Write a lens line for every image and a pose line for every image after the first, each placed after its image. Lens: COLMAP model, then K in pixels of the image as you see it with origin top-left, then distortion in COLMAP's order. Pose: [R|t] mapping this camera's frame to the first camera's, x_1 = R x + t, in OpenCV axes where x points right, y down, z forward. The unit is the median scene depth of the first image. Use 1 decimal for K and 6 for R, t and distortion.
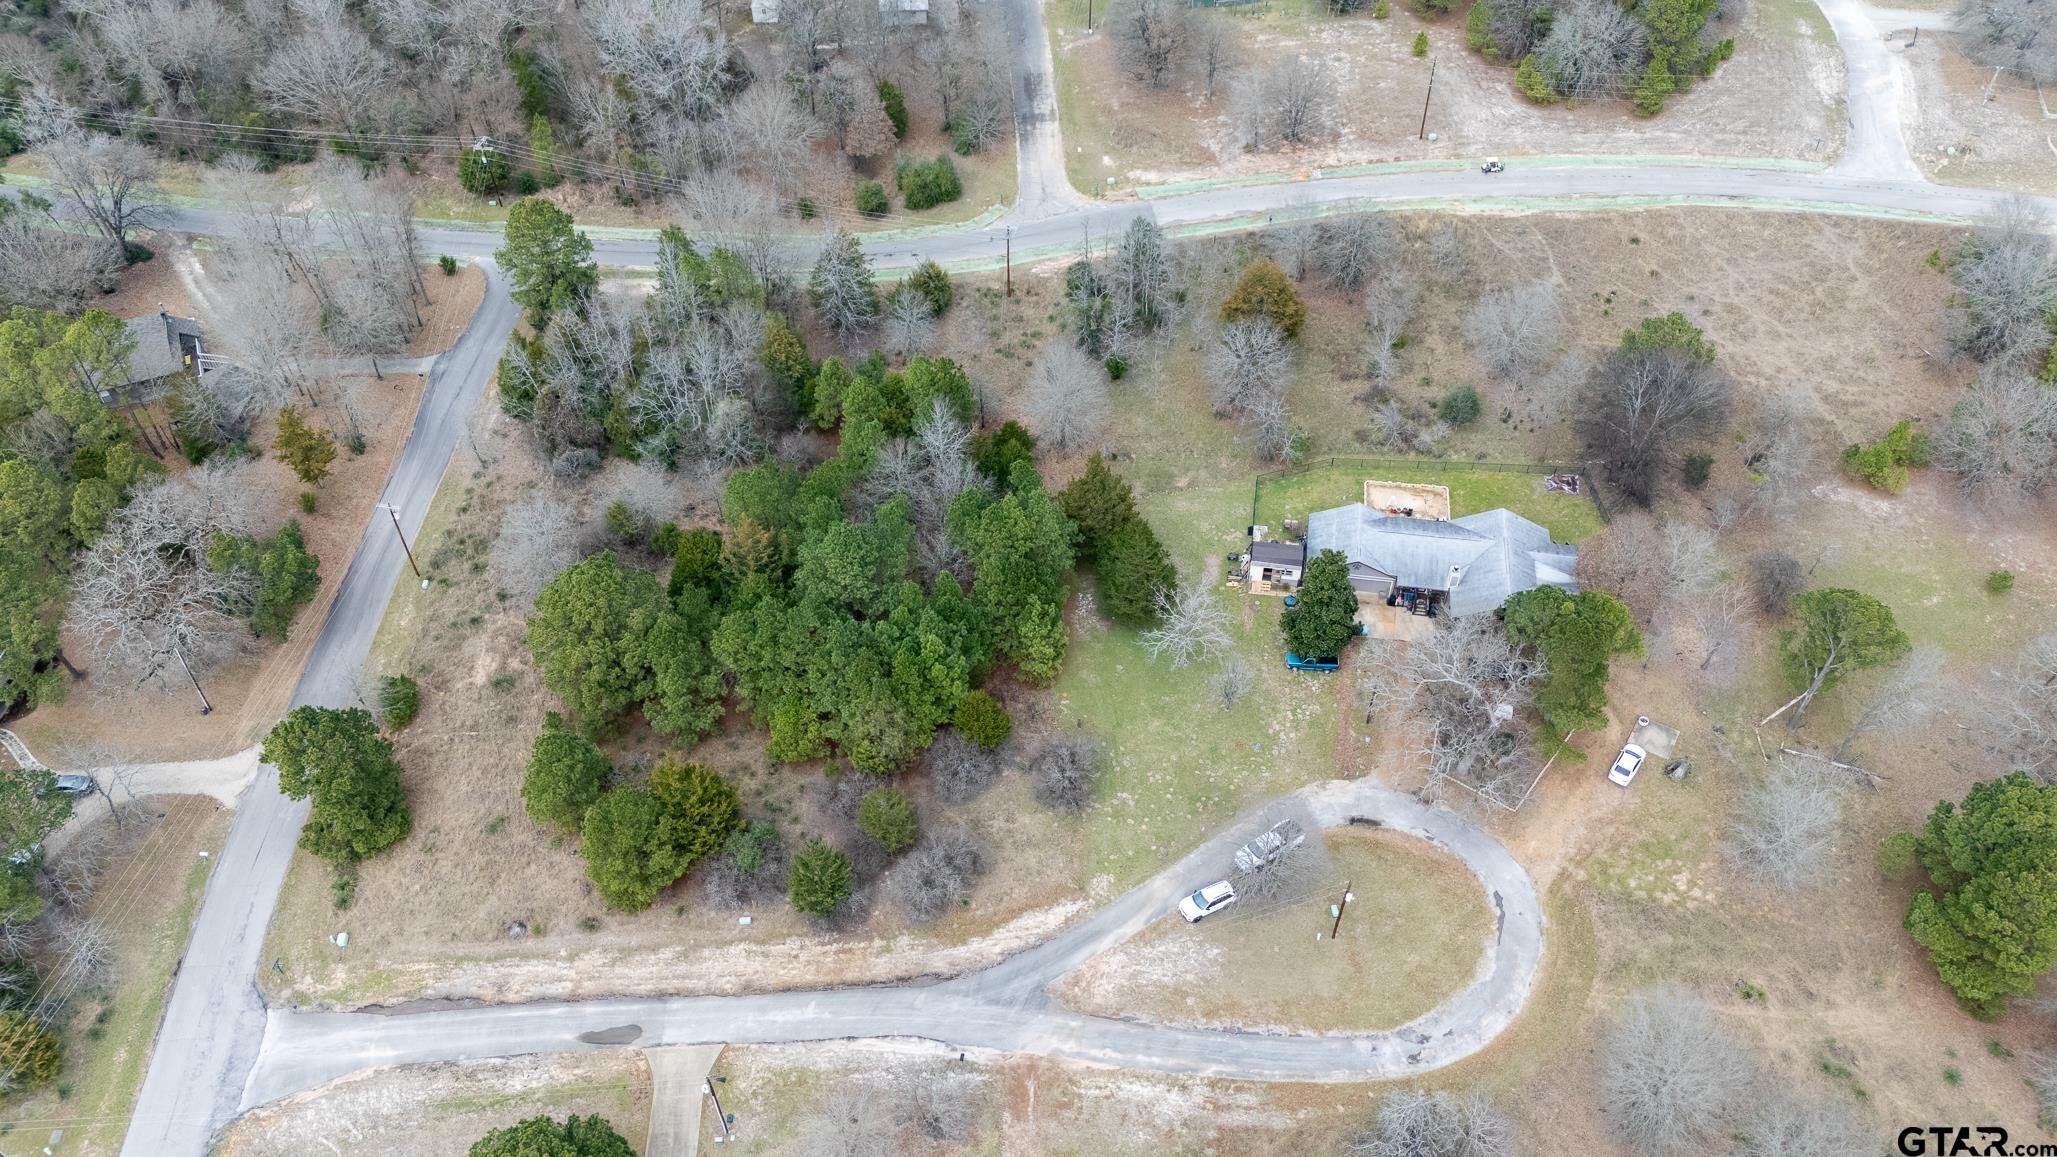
lens RADIAL K [[1530.1, 0, 1025.5], [0, 1530.1, 553.7], [0, 0, 1]] dist [0.070639, -0.059260]
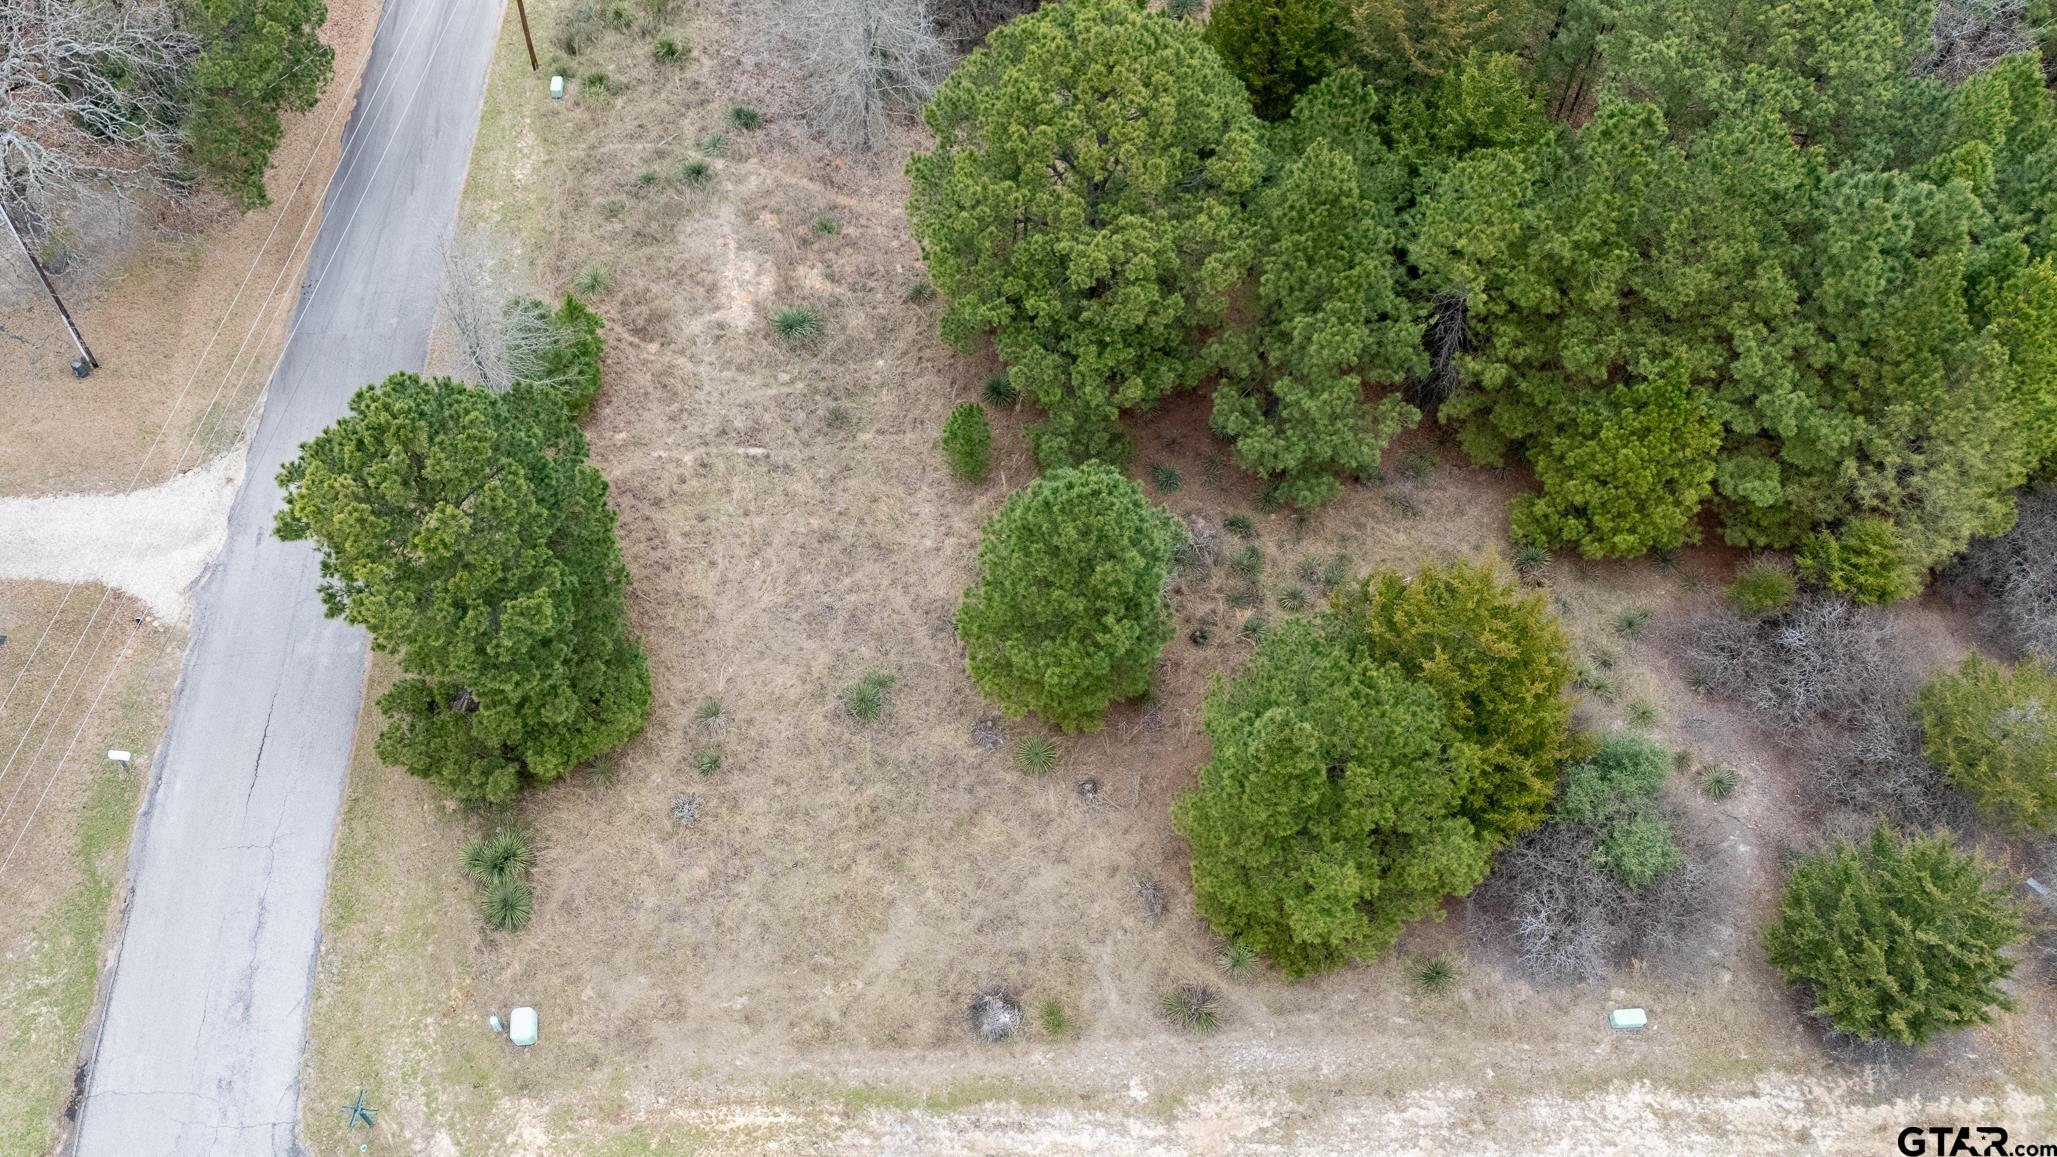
lens RADIAL K [[1708.4, 0, 906.7], [0, 1708.4, 551.2], [0, 0, 1]] dist [0.063021, -0.047659]
pose [[0.999362, 0.033213, -0.013122, -0.323955], [-0.029852, 0.978621, 0.203492, 0.052857], [0.019600, -0.202971, 0.978989, 0.586628]]
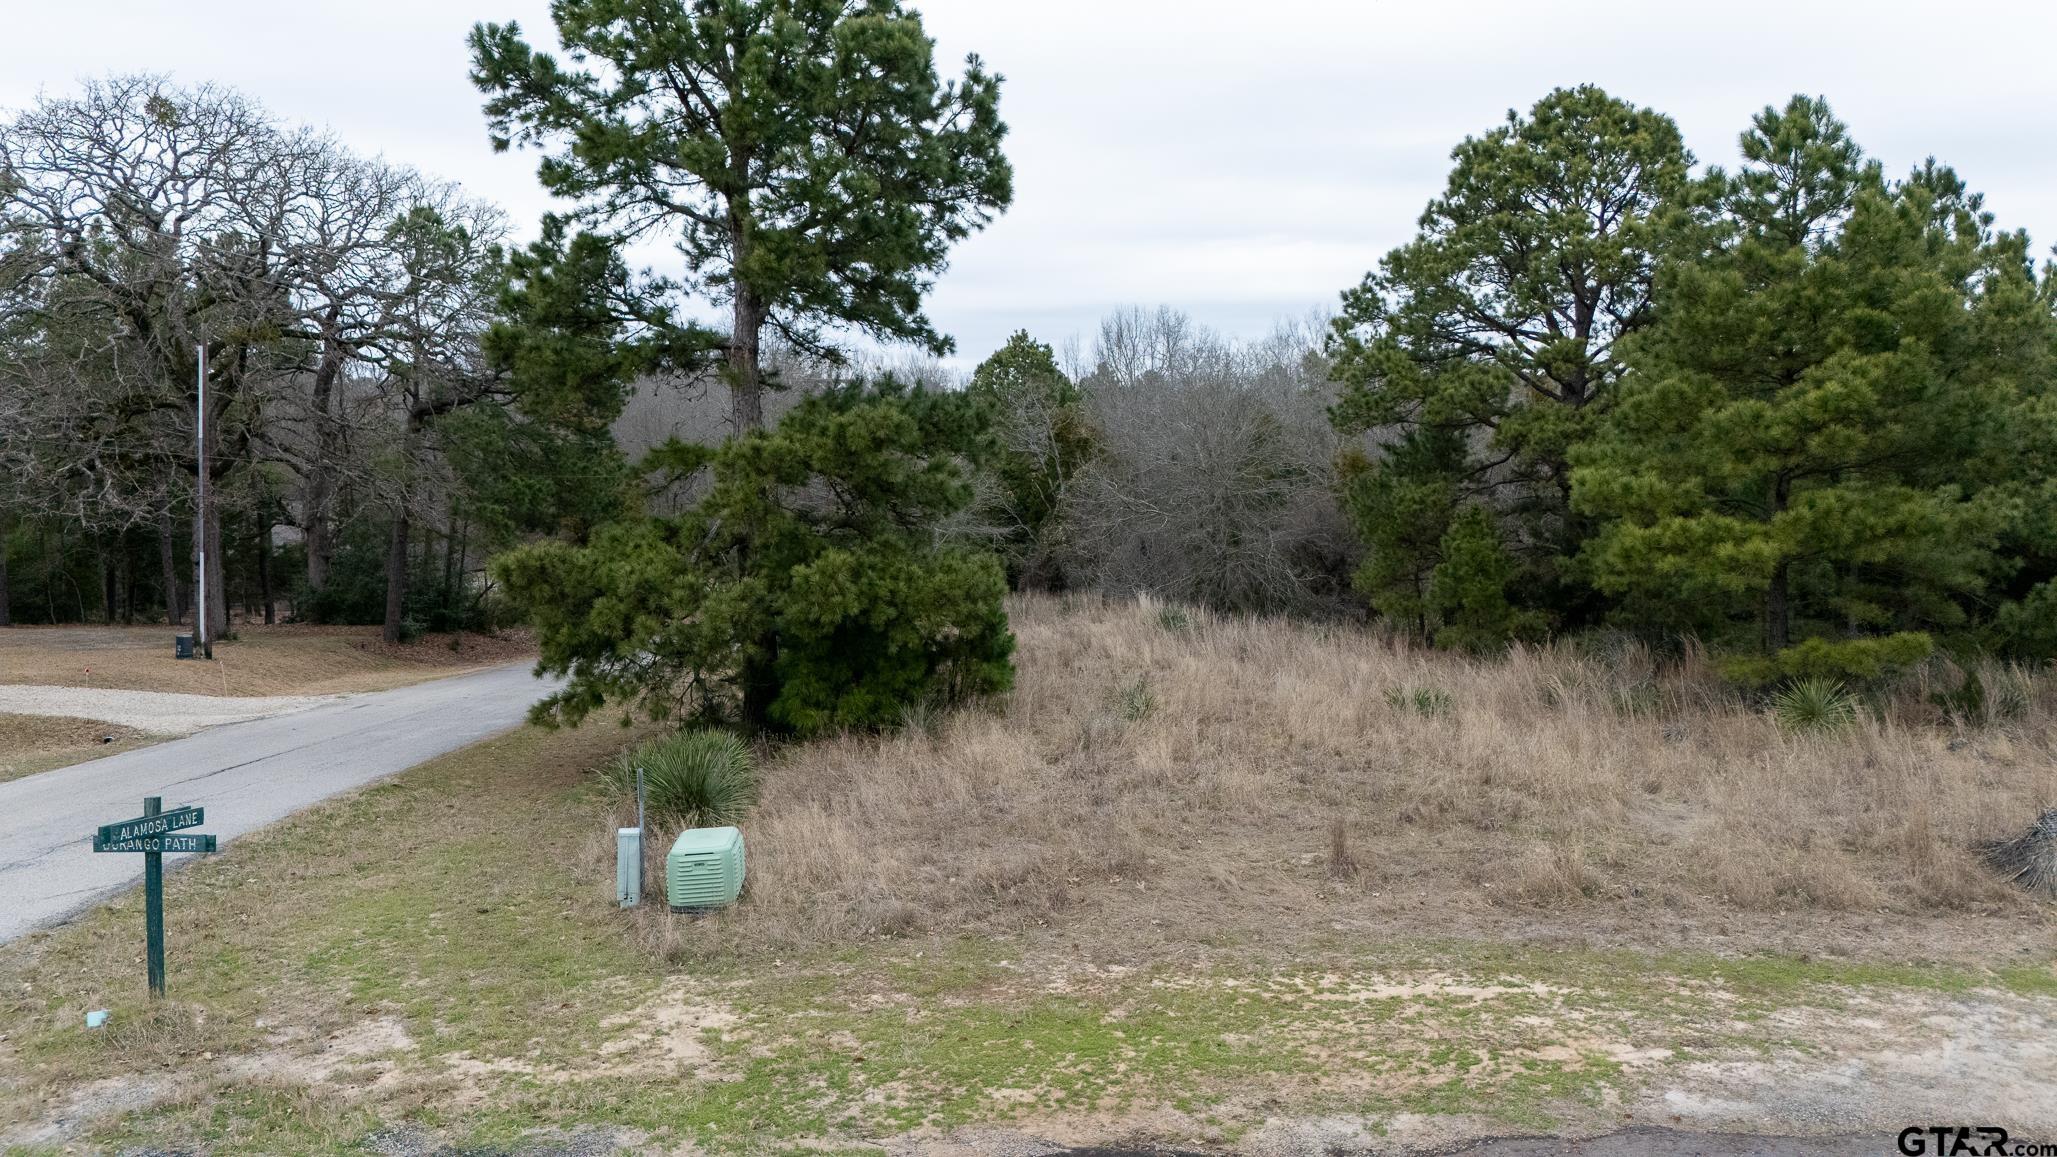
lens RADIAL K [[1530.1, 0, 1037.4], [0, 1530.1, 547.3], [0, 0, 1]] dist [0.070639, -0.059260]
pose [[0.998551, -0.000059, -0.053818, -0.376604], [-0.035748, 0.746795, -0.664092, 0.288305], [0.040230, 0.665054, 0.745711, 0.824994]]
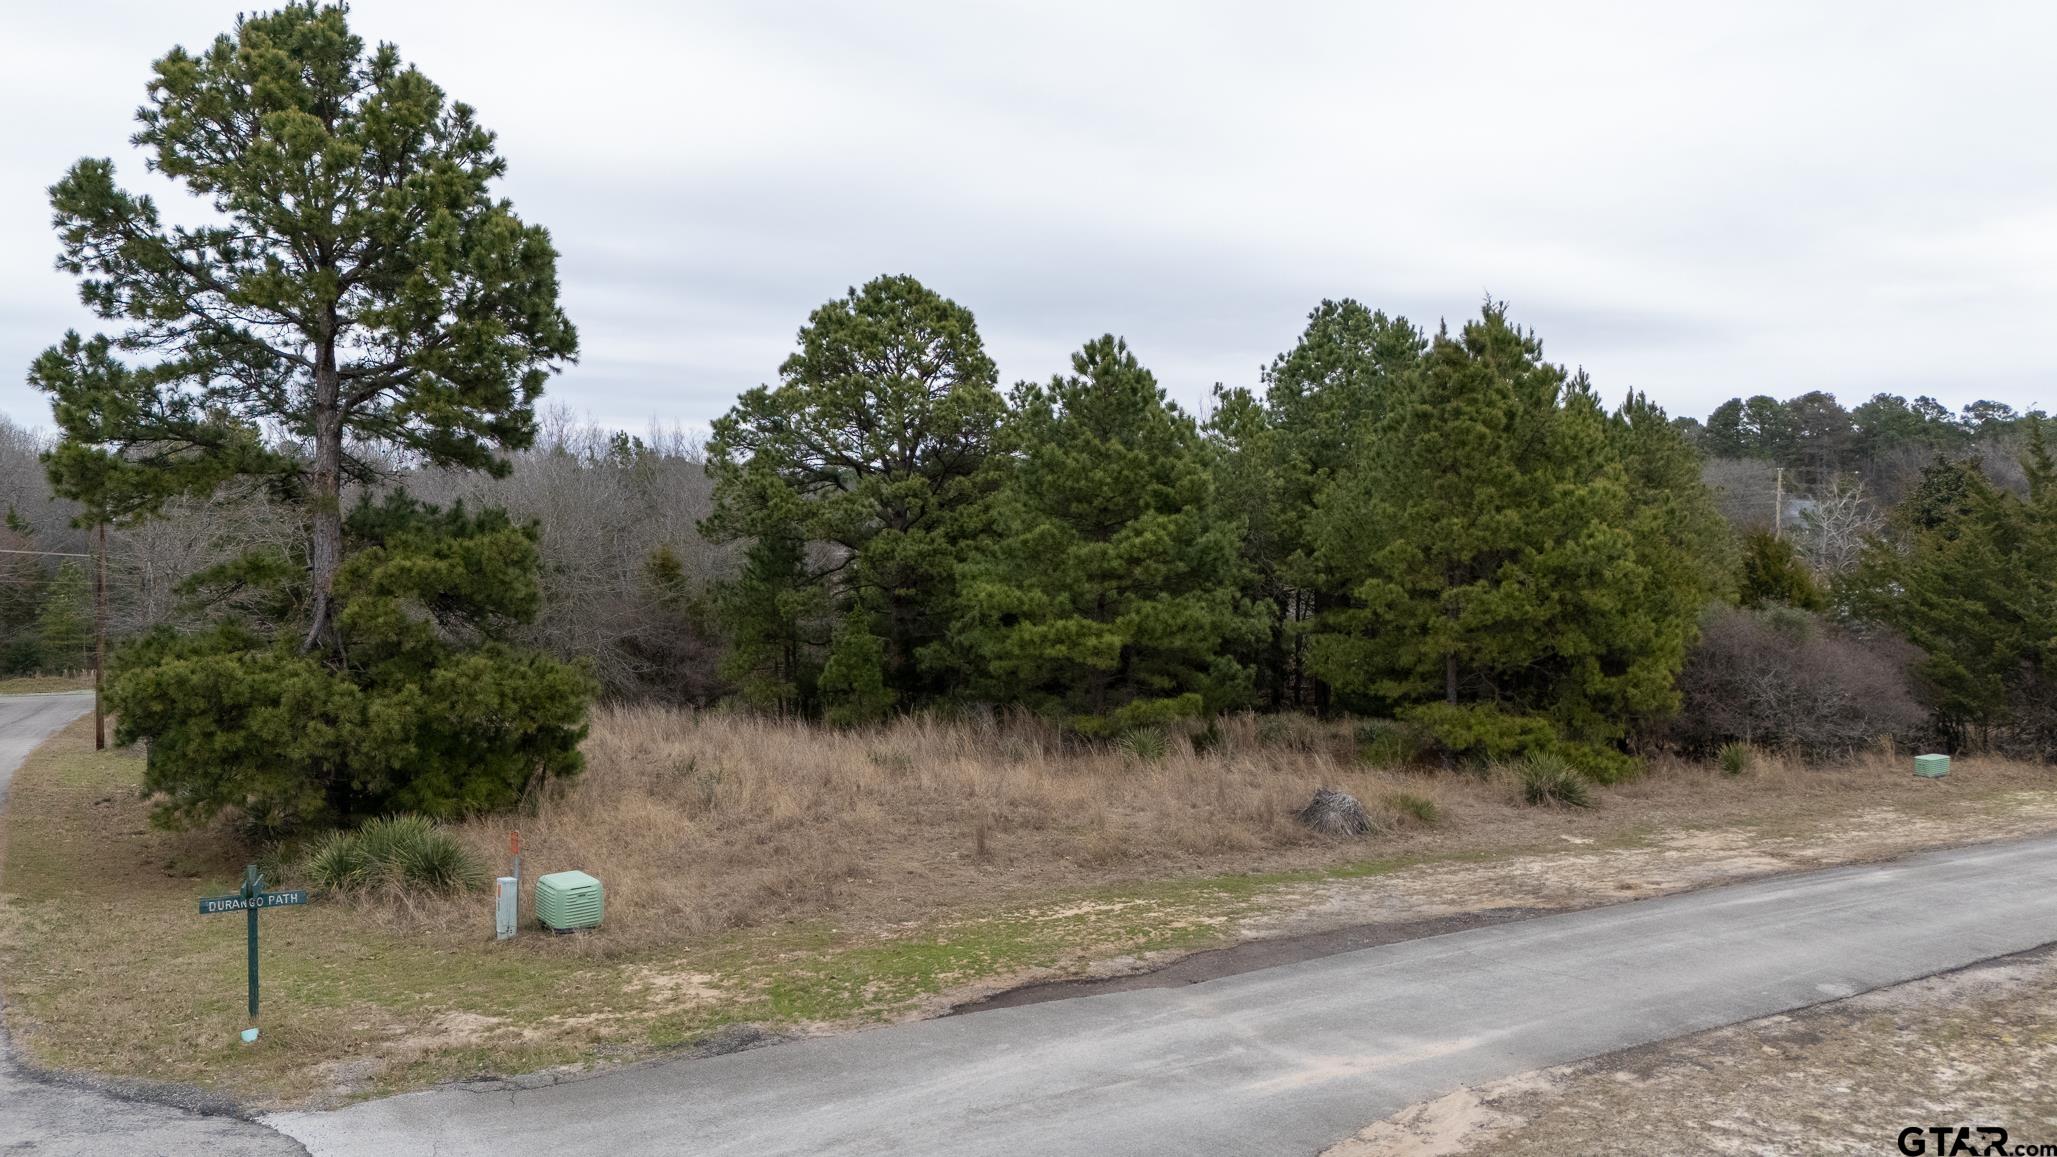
lens RADIAL K [[1530.1, 0, 1029.7], [0, 1530.1, 575.9], [0, 0, 1]] dist [0.070639, -0.059260]
pose [[0.886175, 0.004171, 0.463332, -0.439501], [0.316032, 0.725828, -0.610981, 0.317030], [-0.338847, 0.687864, 0.641892, 0.787328]]
